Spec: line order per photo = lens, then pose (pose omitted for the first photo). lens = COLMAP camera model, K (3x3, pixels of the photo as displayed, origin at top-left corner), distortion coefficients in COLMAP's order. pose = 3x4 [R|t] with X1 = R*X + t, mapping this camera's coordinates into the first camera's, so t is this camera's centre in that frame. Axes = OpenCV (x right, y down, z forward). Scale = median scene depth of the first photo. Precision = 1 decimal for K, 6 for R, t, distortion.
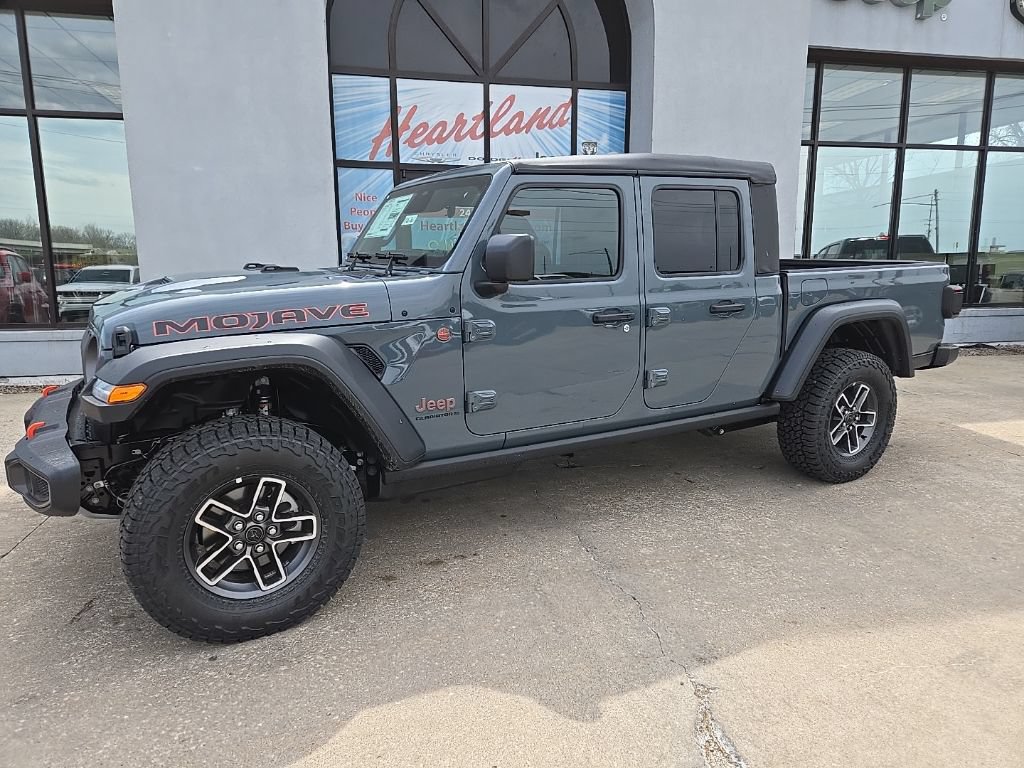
lens RADIAL K [[686.6, 0, 515.1], [0, 686.6, 387.1], [0, 0, 1]] dist [0.068874, -0.051158]
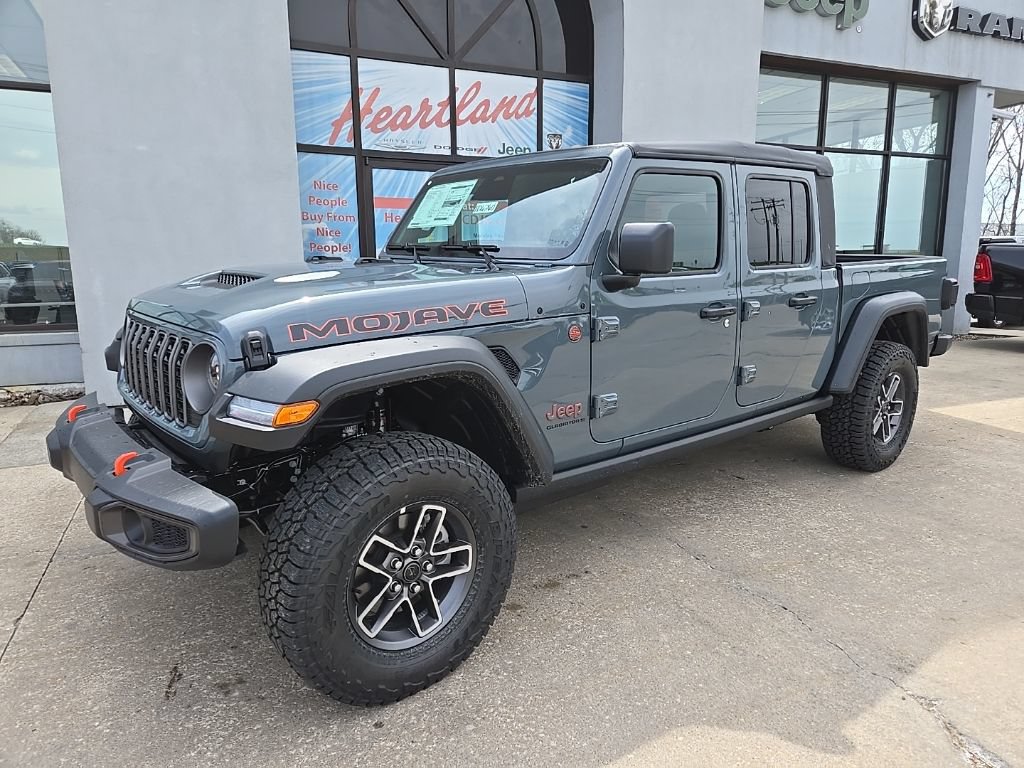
lens RADIAL K [[686.6, 0, 517.0], [0, 686.6, 386.1], [0, 0, 1]] dist [0.068874, -0.051158]
pose [[0.983723, -0.031203, 0.176961, -0.265255], [0.030655, 0.999513, 0.005834, -0.011531], [-0.177057, -0.000315, 0.984201, 0.096770]]
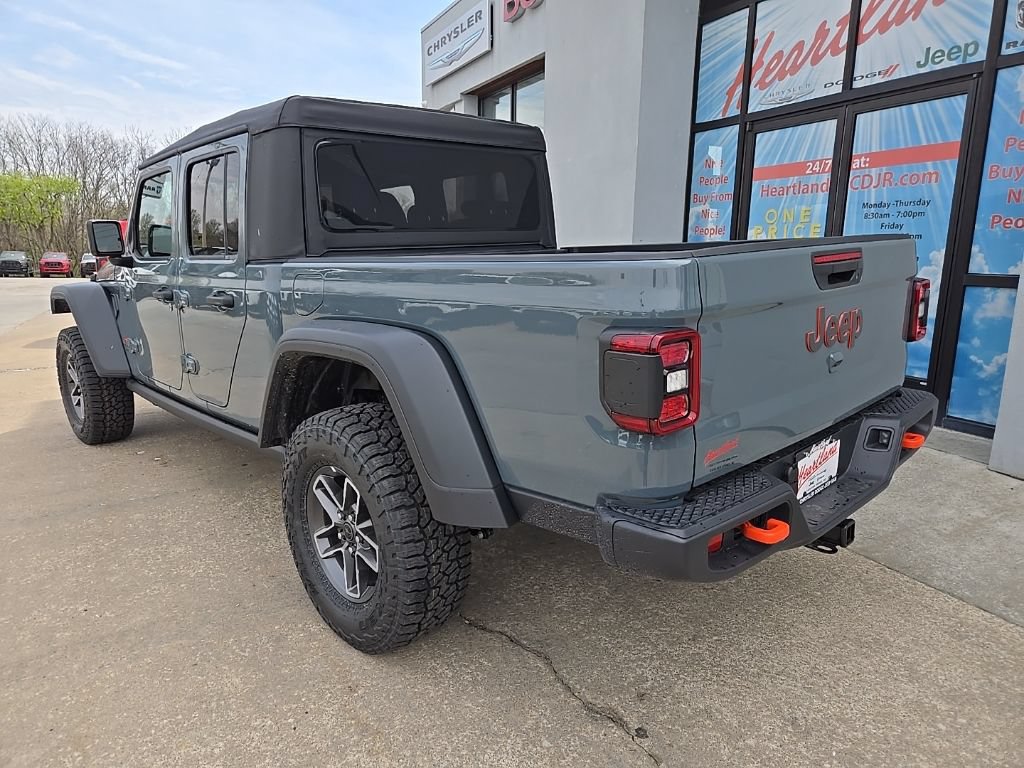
lens RADIAL K [[686.6, 0, 506.8], [0, 686.6, 387.9], [0, 0, 1]] dist [0.068874, -0.051158]
pose [[0.224262, 0.205210, -0.952678, 1.157682], [-0.166751, 0.971241, 0.169955, -0.209299], [0.960157, 0.120745, 0.252031, 1.107880]]
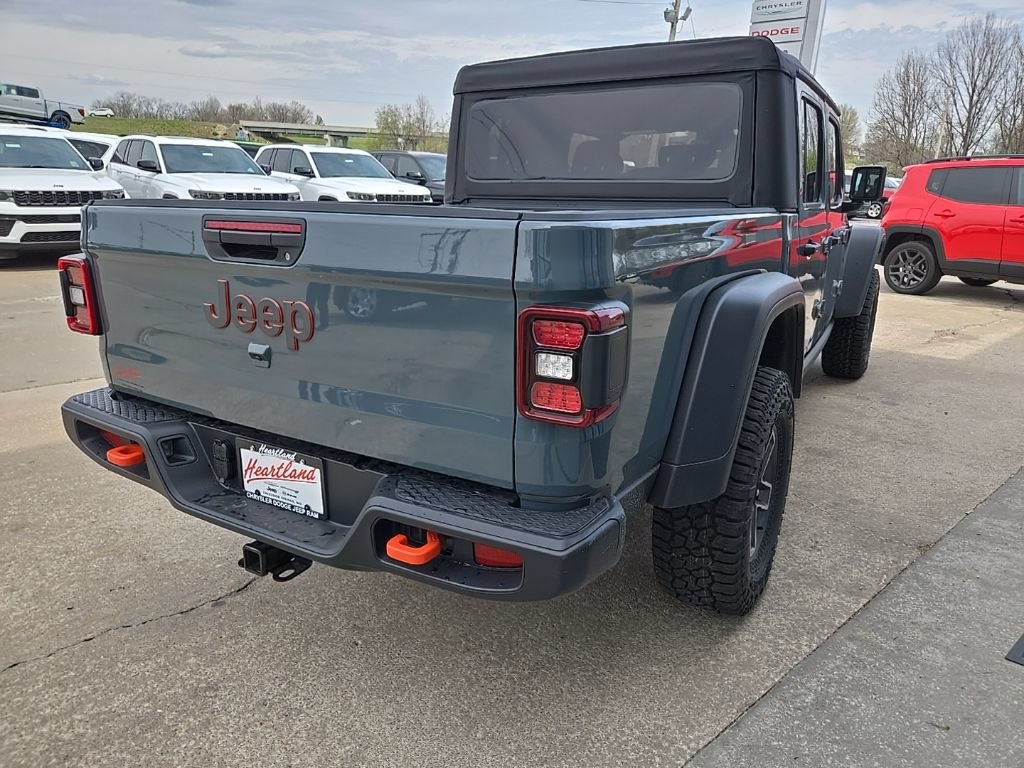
lens RADIAL K [[686.6, 0, 512.9], [0, 686.6, 385.0], [0, 0, 1]] dist [0.068874, -0.051158]
pose [[-0.880597, 0.123691, -0.457438, 0.764540], [-0.100866, 0.894283, 0.435986, -0.368682], [0.463007, 0.430068, -0.775027, 1.899339]]
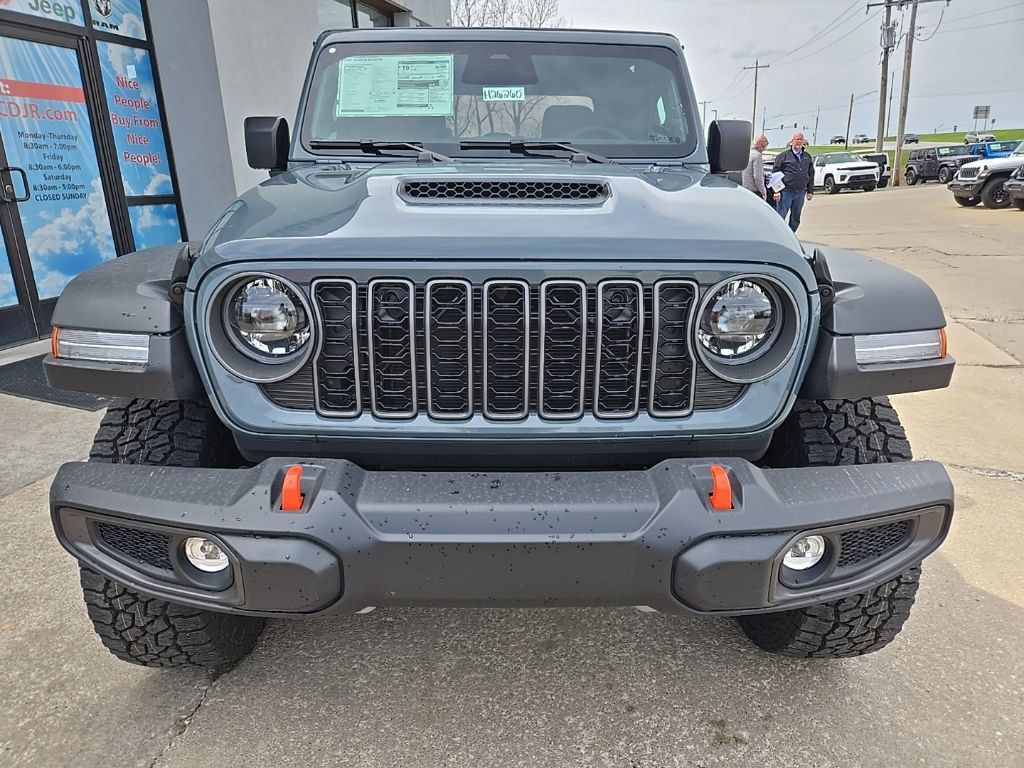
lens RADIAL K [[686.6, 0, 513.0], [0, 686.6, 383.2], [0, 0, 1]] dist [0.068874, -0.051158]
pose [[0.483570, -0.259949, 0.835815, -0.797275], [0.167312, 0.964727, 0.203243, -0.096247], [-0.859166, 0.041559, 0.510006, 0.604275]]
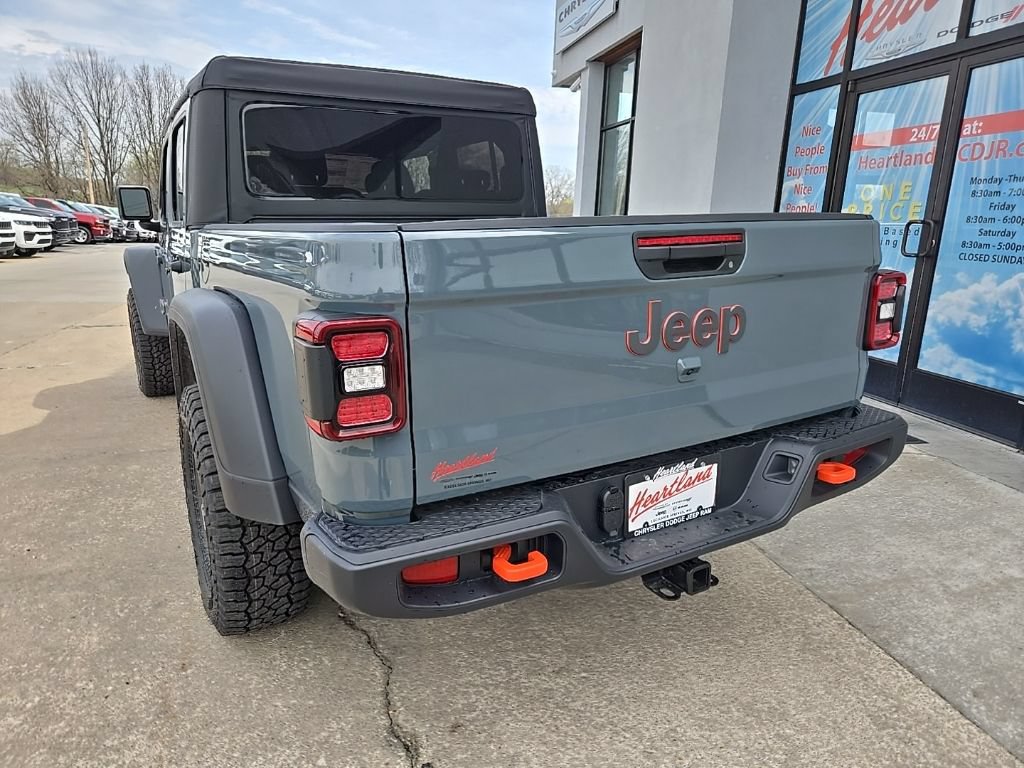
lens RADIAL K [[686.6, 0, 503.9], [0, 686.6, 391.1], [0, 0, 1]] dist [0.068874, -0.051158]
pose [[-0.009158, 0.248552, -0.968575, 1.123204], [-0.191848, 0.950185, 0.245647, -0.250471], [0.981382, 0.188069, 0.038982, 1.353858]]
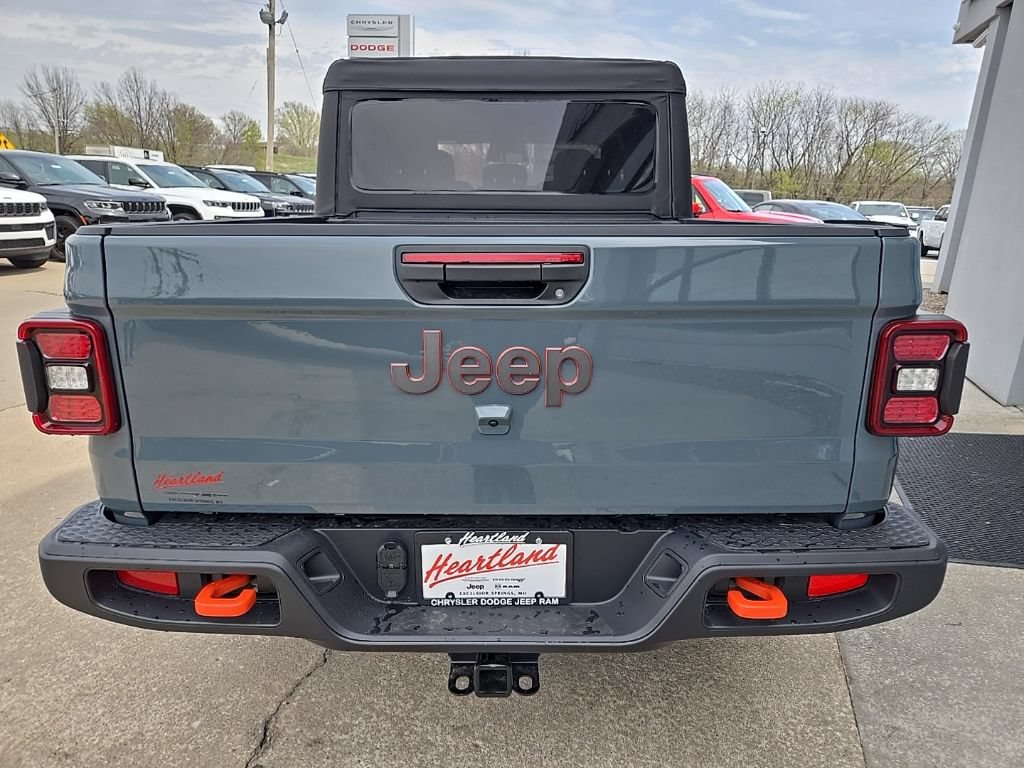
lens RADIAL K [[686.6, 0, 504.8], [0, 686.6, 391.9], [0, 0, 1]] dist [0.068874, -0.051158]
pose [[-0.514356, 0.228998, -0.826437, 0.977890], [-0.174285, 0.915664, 0.362194, -0.316587], [0.839680, 0.330332, -0.431066, 1.627311]]
